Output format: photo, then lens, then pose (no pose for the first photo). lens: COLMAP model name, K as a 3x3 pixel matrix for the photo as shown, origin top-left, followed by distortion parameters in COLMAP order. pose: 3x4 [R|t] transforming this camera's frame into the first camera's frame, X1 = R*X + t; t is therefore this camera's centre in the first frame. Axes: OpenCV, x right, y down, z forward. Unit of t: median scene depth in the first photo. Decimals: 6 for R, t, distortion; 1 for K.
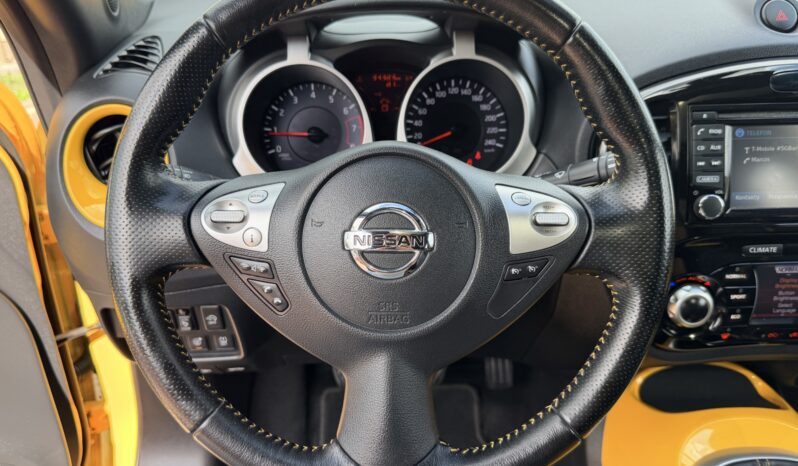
lens RADIAL K [[656.1, 0, 400.6], [0, 656.1, 213.6], [0, 0, 1]] dist [0.108078, -0.180403]
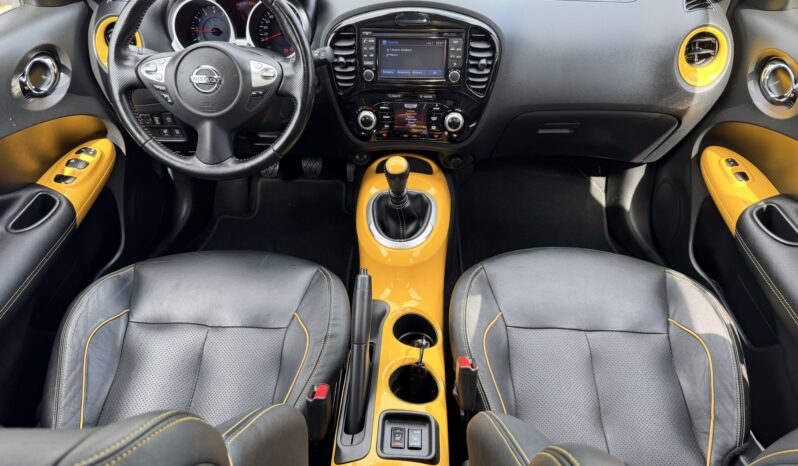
lens RADIAL K [[549.9, 0, 397.4], [0, 549.9, 255.6], [0, 0, 1]] dist [0.032121, -0.054927]
pose [[0.998457, 0.050060, -0.024024, 0.832551], [-0.041002, 0.956464, 0.288957, 0.040800], [0.037443, -0.287526, 0.957041, -1.339977]]
